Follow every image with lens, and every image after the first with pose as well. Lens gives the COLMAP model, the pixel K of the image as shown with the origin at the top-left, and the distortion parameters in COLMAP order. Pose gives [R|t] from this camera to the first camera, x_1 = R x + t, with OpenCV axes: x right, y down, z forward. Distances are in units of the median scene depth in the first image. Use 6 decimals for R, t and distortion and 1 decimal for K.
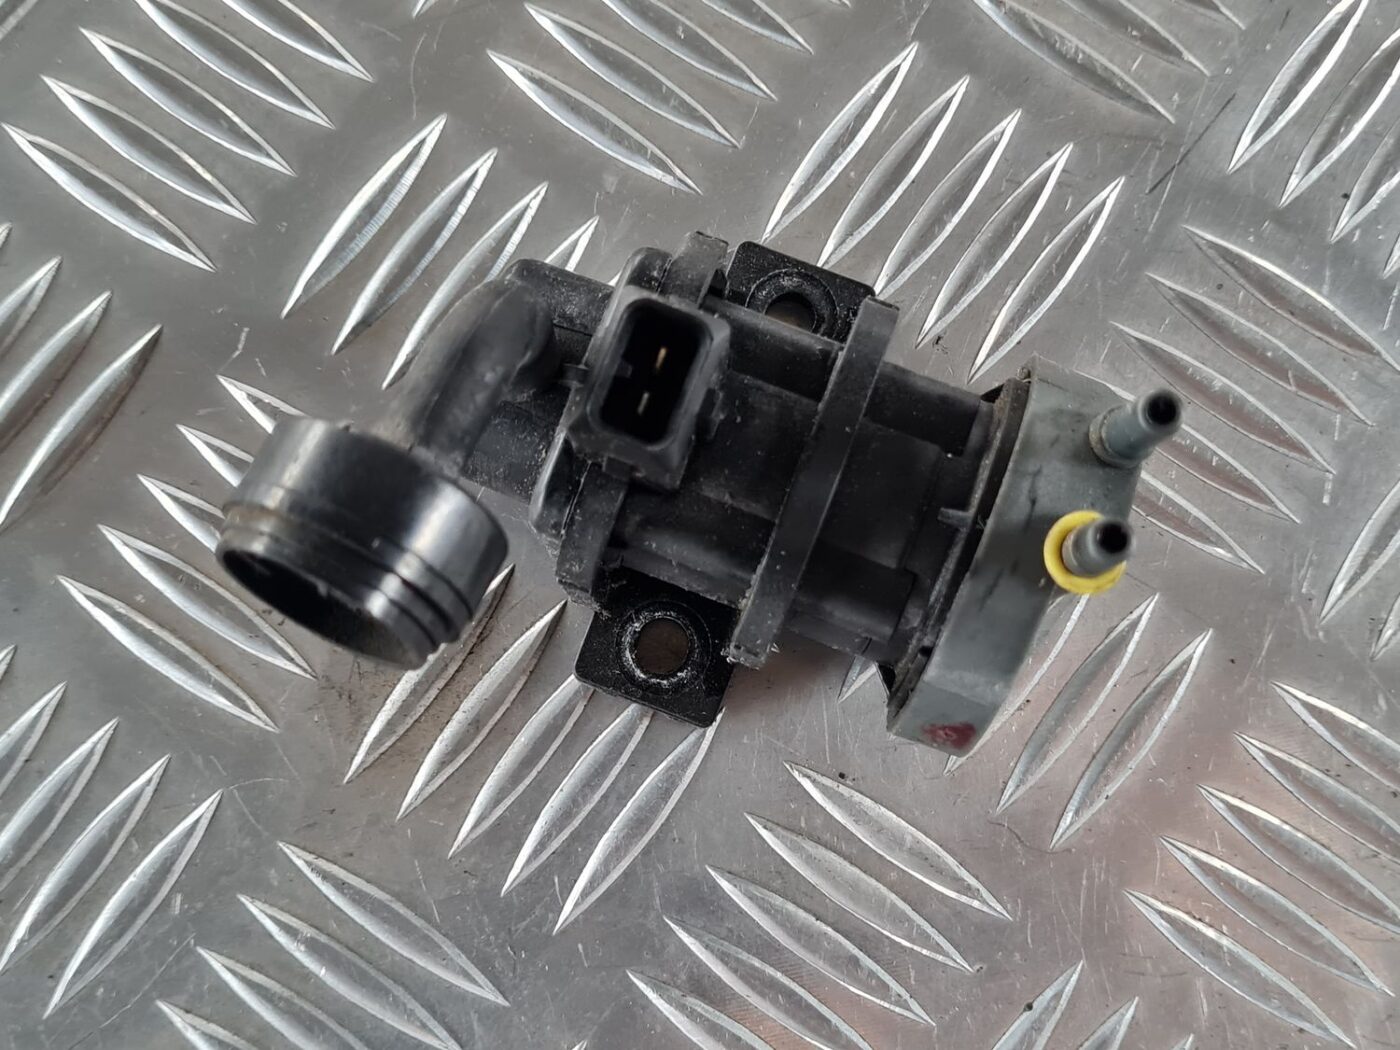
lens RADIAL K [[1941.0, 0, 761.0], [0, 1941.0, 524.8], [0, 0, 1]] dist [-0.002282, -0.001229]
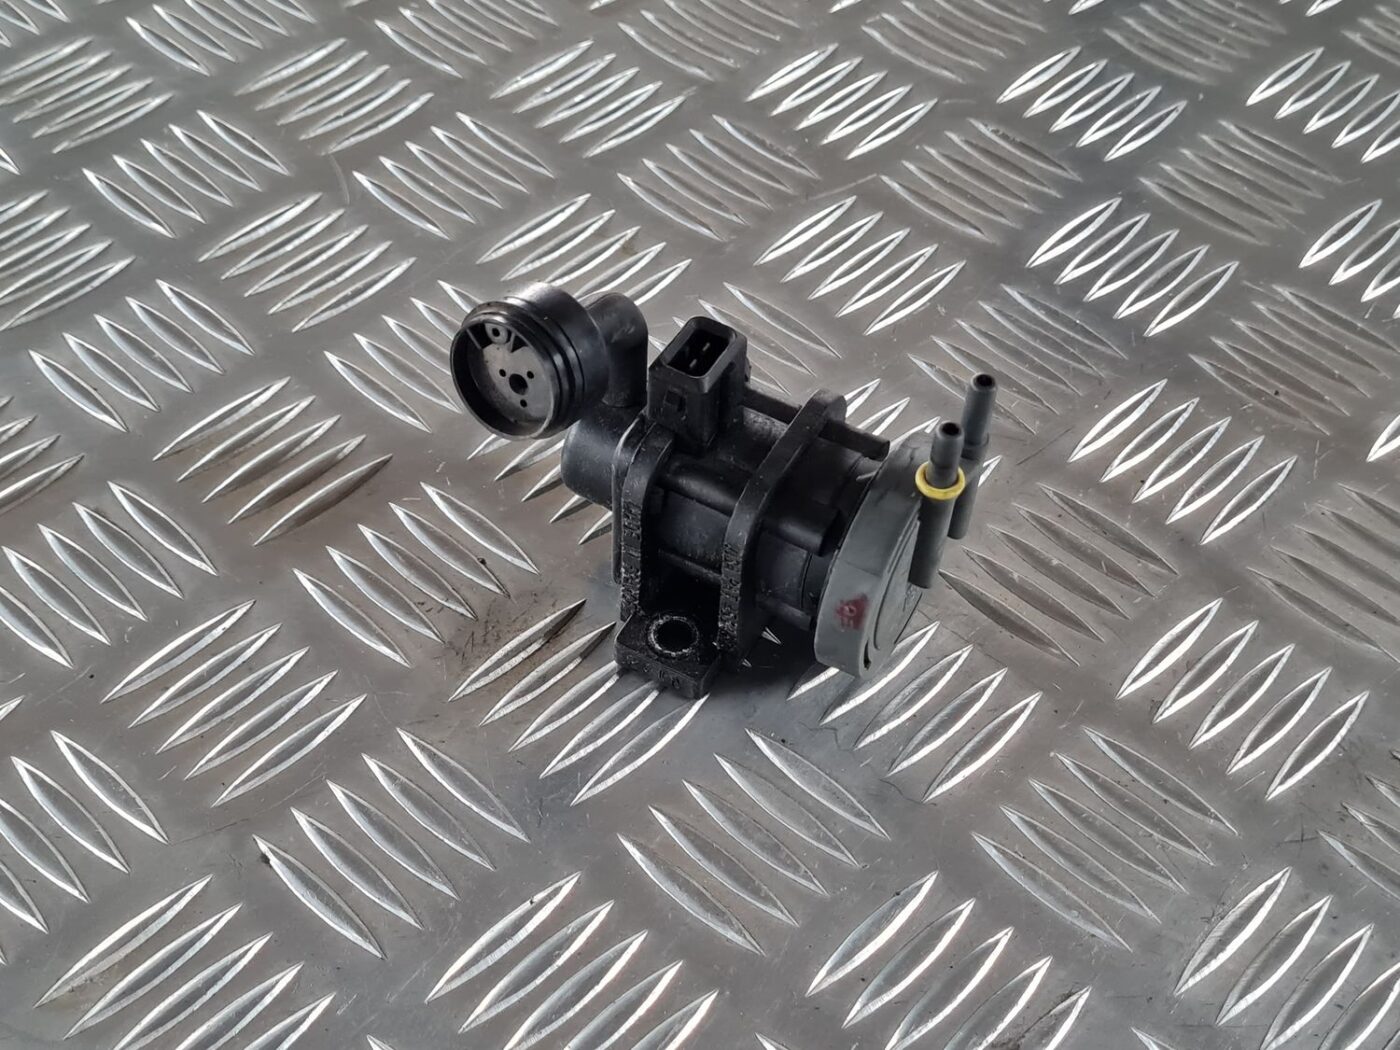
lens RADIAL K [[1941.0, 0, 761.0], [0, 1941.0, 524.8], [0, 0, 1]] dist [-0.002282, -0.001229]
pose [[0.992754, 0.104425, -0.059448, 0.096447], [-0.119879, 0.826865, -0.549476, 0.812932], [-0.008224, 0.552621, 0.833392, -0.312279]]
